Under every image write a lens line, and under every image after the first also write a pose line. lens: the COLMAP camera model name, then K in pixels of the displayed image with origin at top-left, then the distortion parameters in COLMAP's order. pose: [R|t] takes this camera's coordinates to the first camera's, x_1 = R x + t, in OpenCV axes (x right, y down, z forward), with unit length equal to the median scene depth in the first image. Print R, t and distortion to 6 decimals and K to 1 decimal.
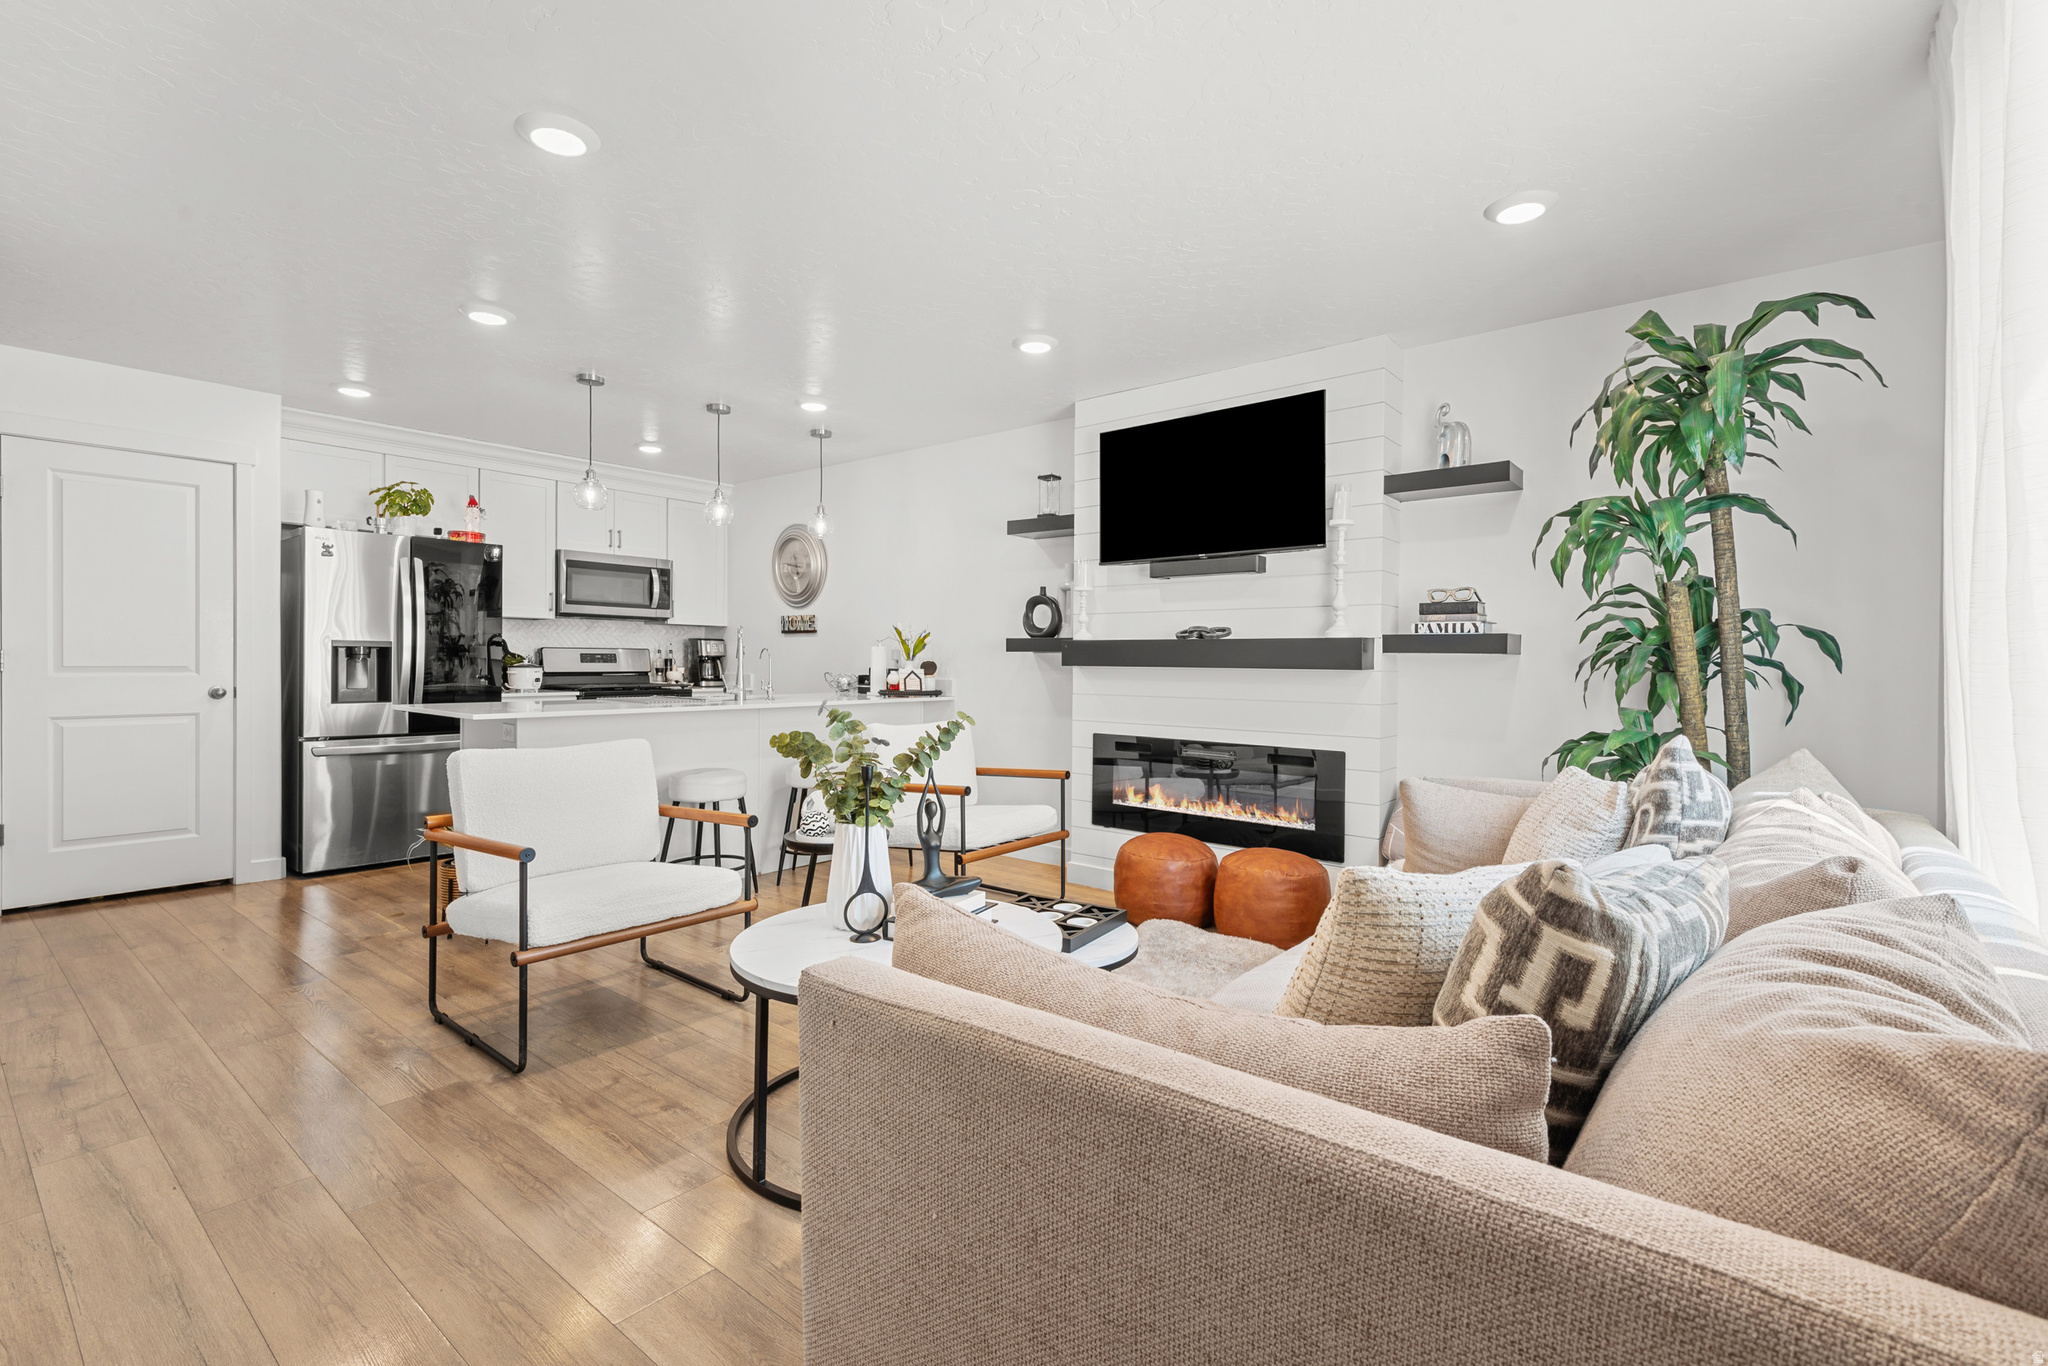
lens RADIAL K [[956.3, 0, 1040.7], [0, 956.3, 672.5], [0, 0, 1]] dist [0.046963, -0.020160]
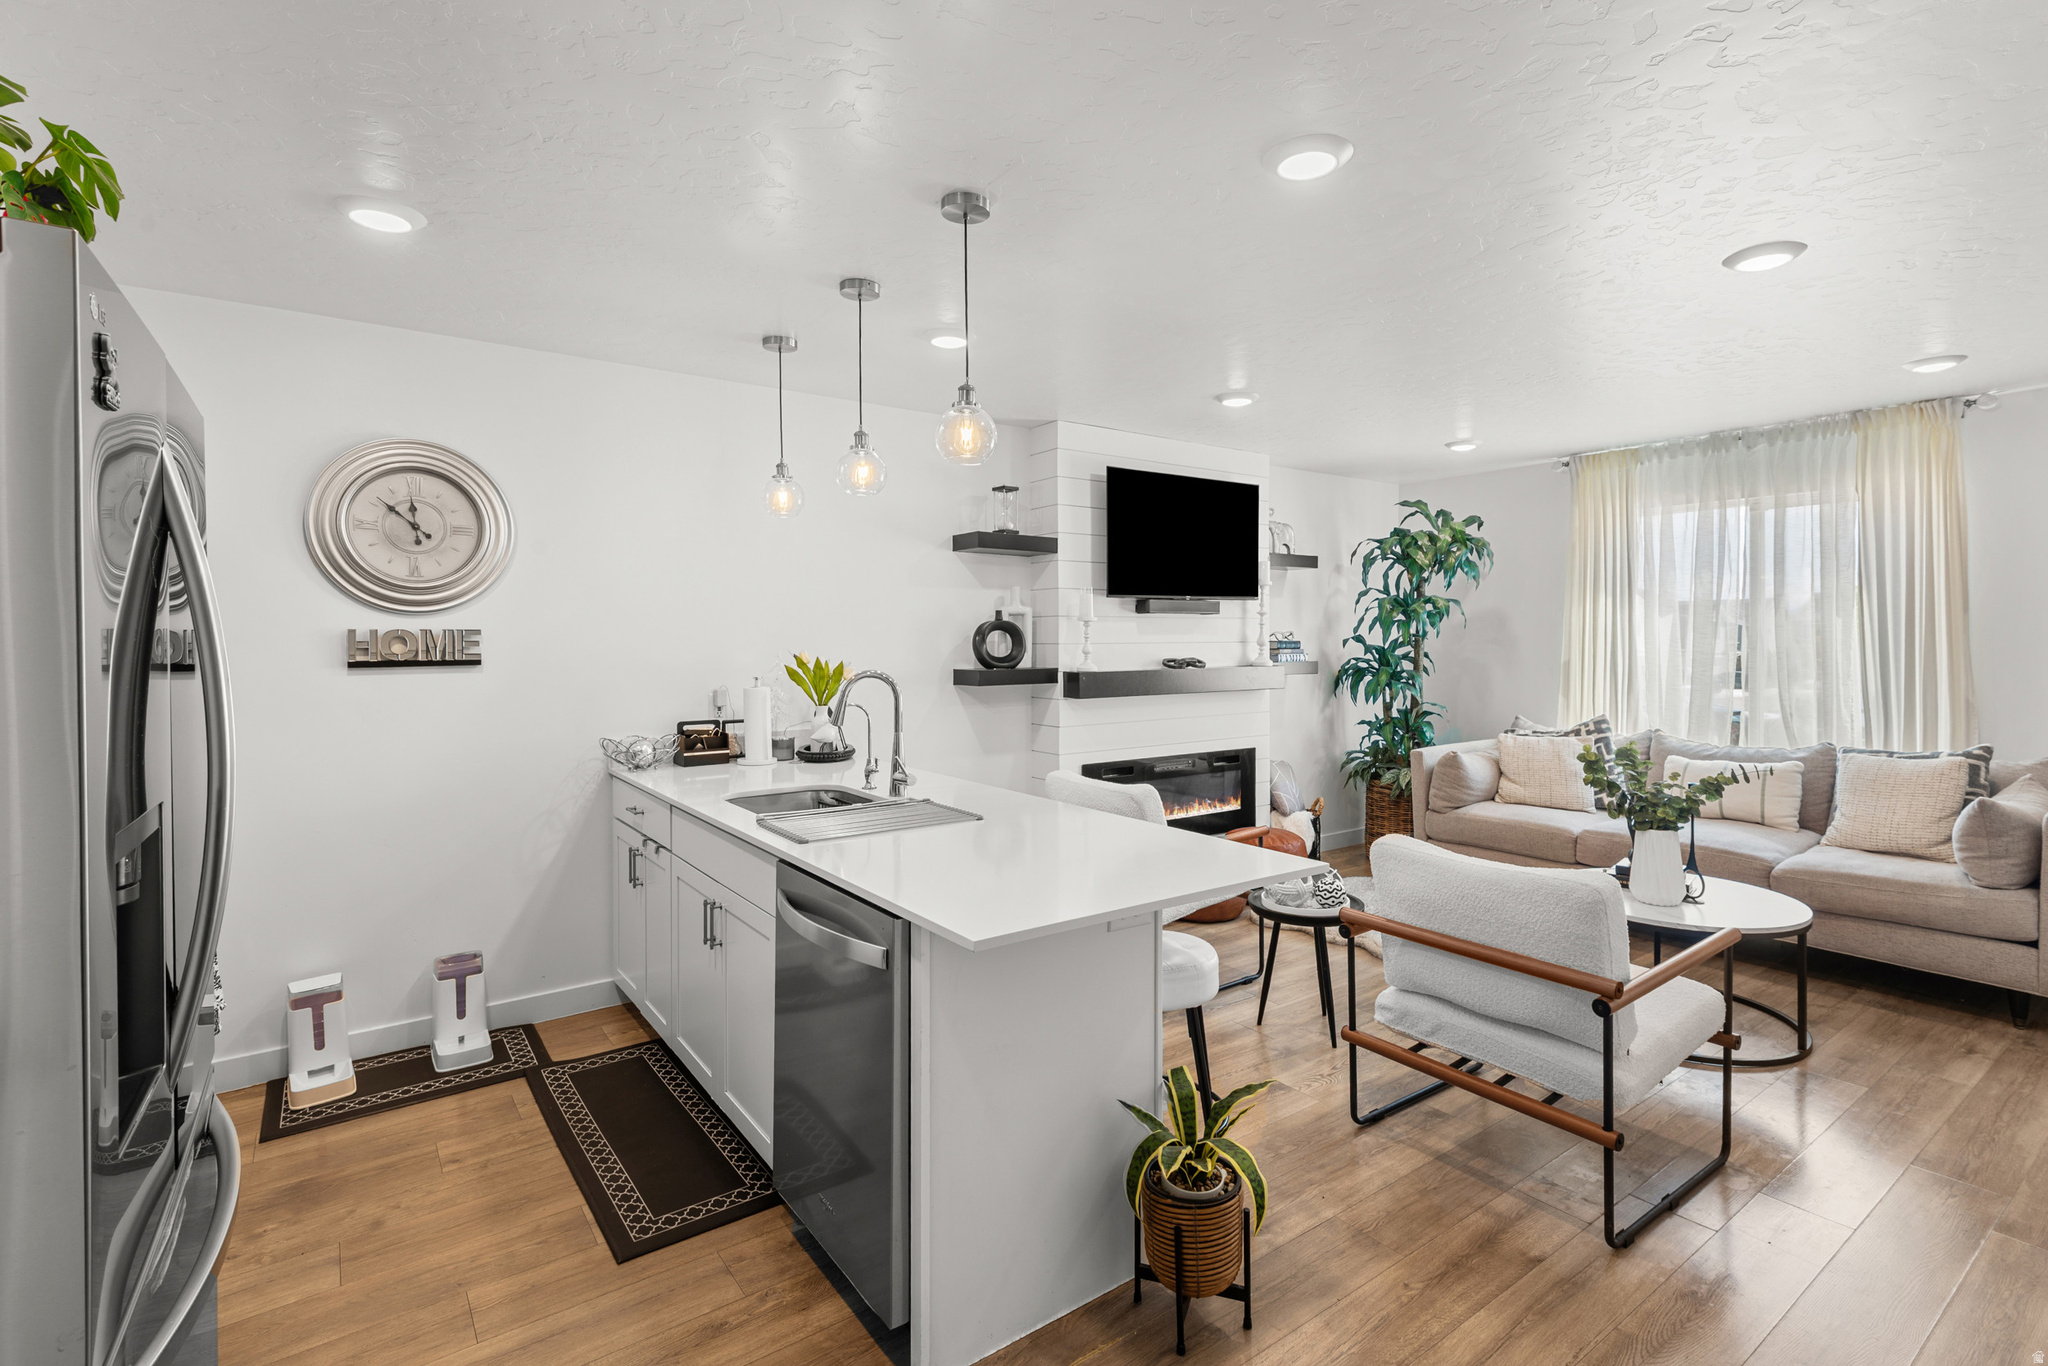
lens RADIAL K [[934.5, 0, 1067.1], [0, 934.5, 663.6], [0, 0, 1]] dist [0.030084, -0.011861]
pose [[0.237576, -0.028233, 0.970959, -0.975635], [0.022128, 0.999475, 0.023648, -0.070915], [-0.971117, 0.015867, 0.238076, 0.872373]]
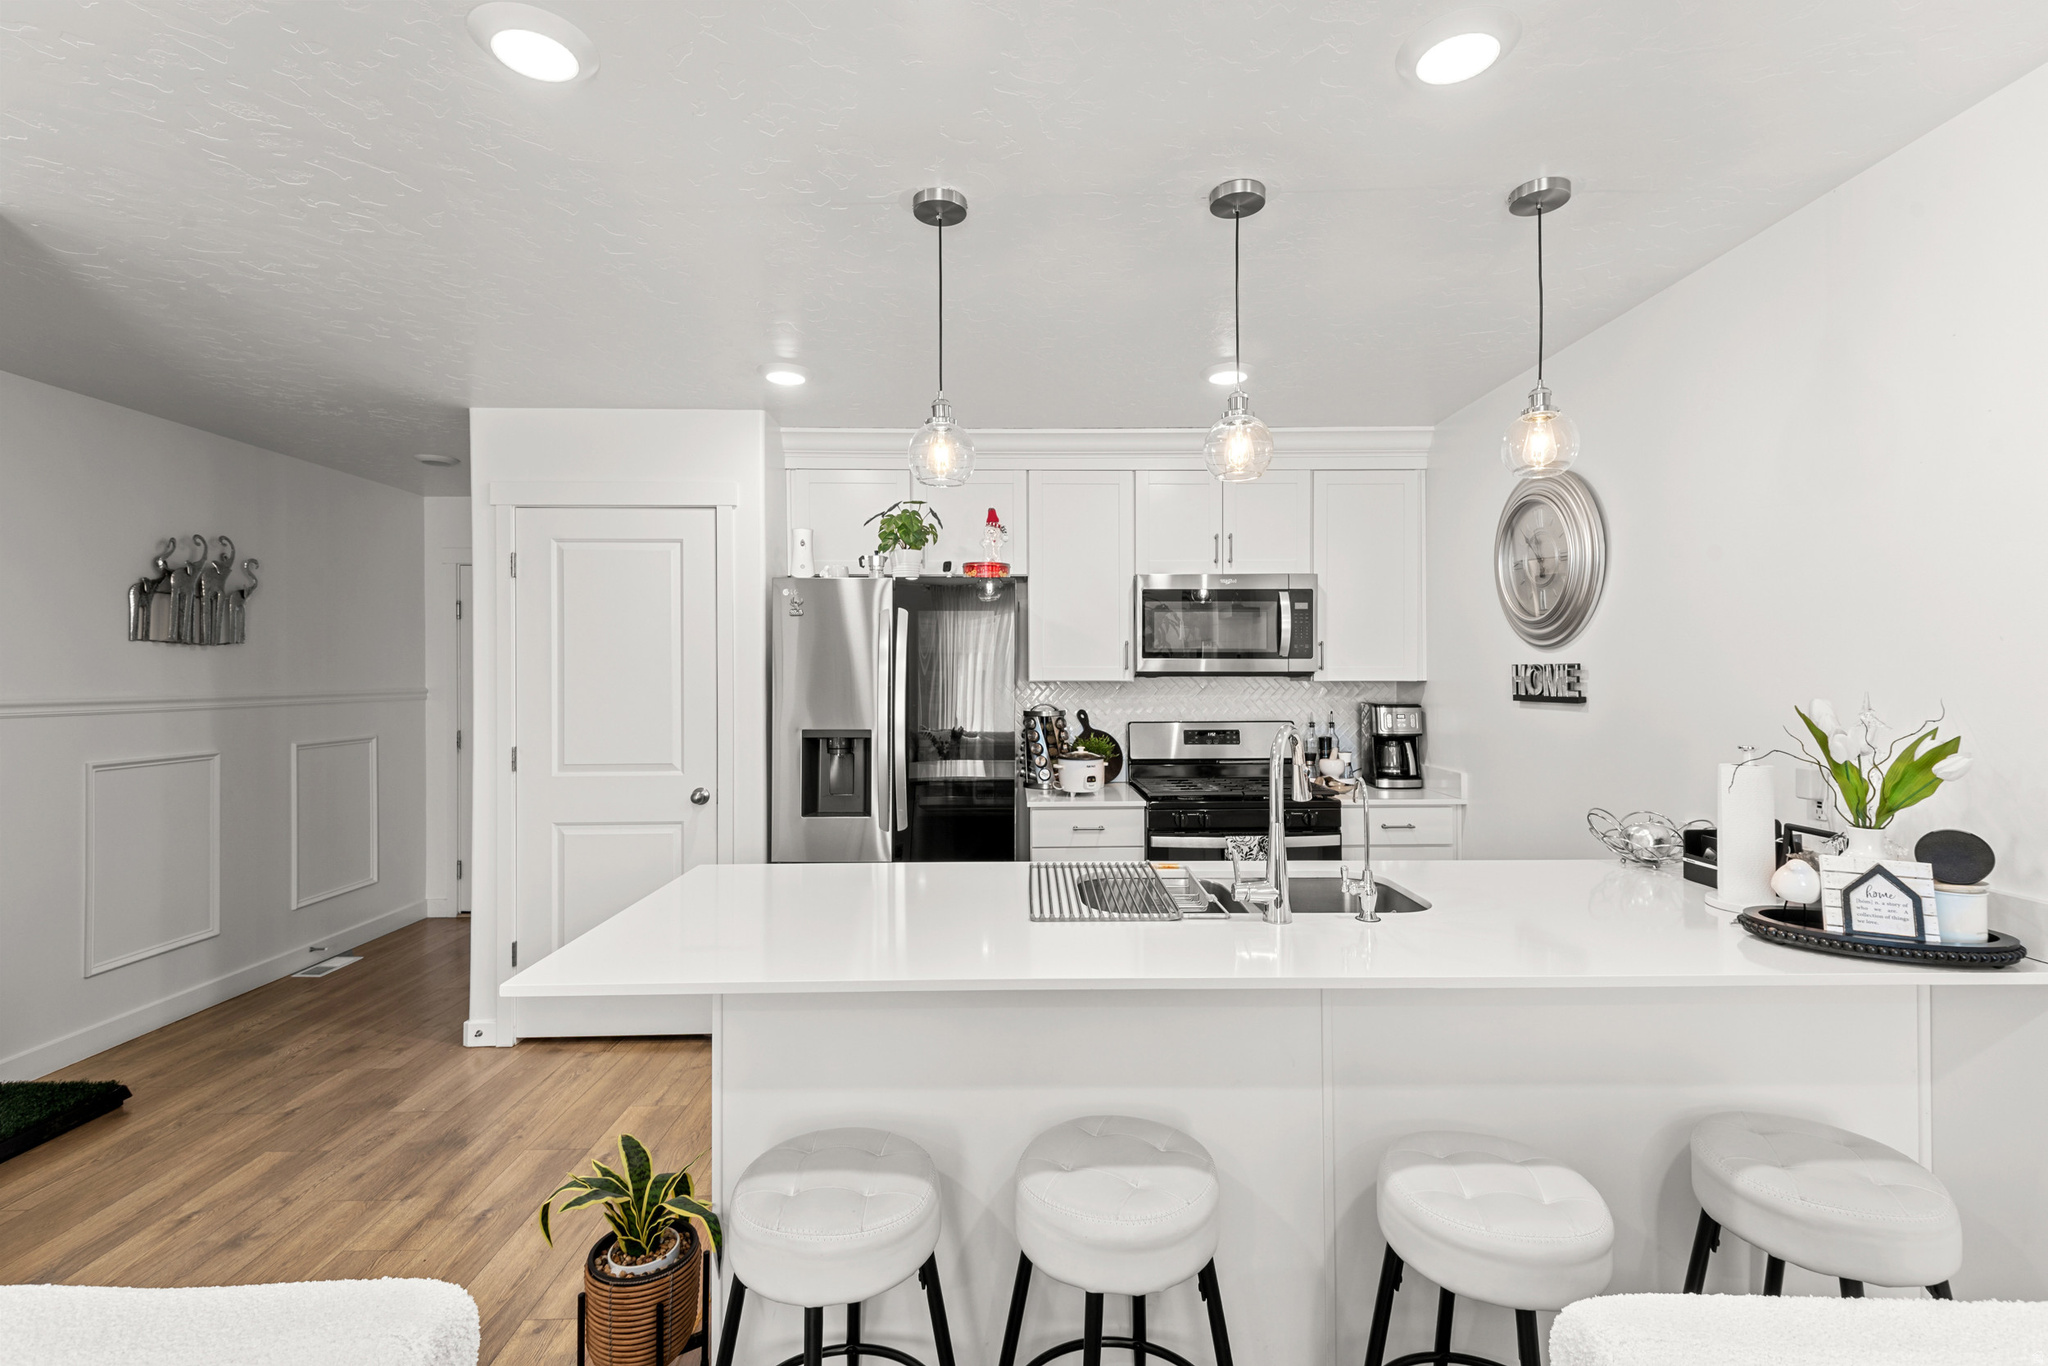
lens RADIAL K [[909.9, 0, 1027.2], [0, 909.9, 670.9], [0, 0, 1]] dist [0.040858, -0.026408]
pose [[0.639461, -0.014486, -0.768687, -0.106093], [0.000587, 0.999831, -0.018353, -0.073842], [0.768823, 0.011285, 0.639362, 0.792380]]
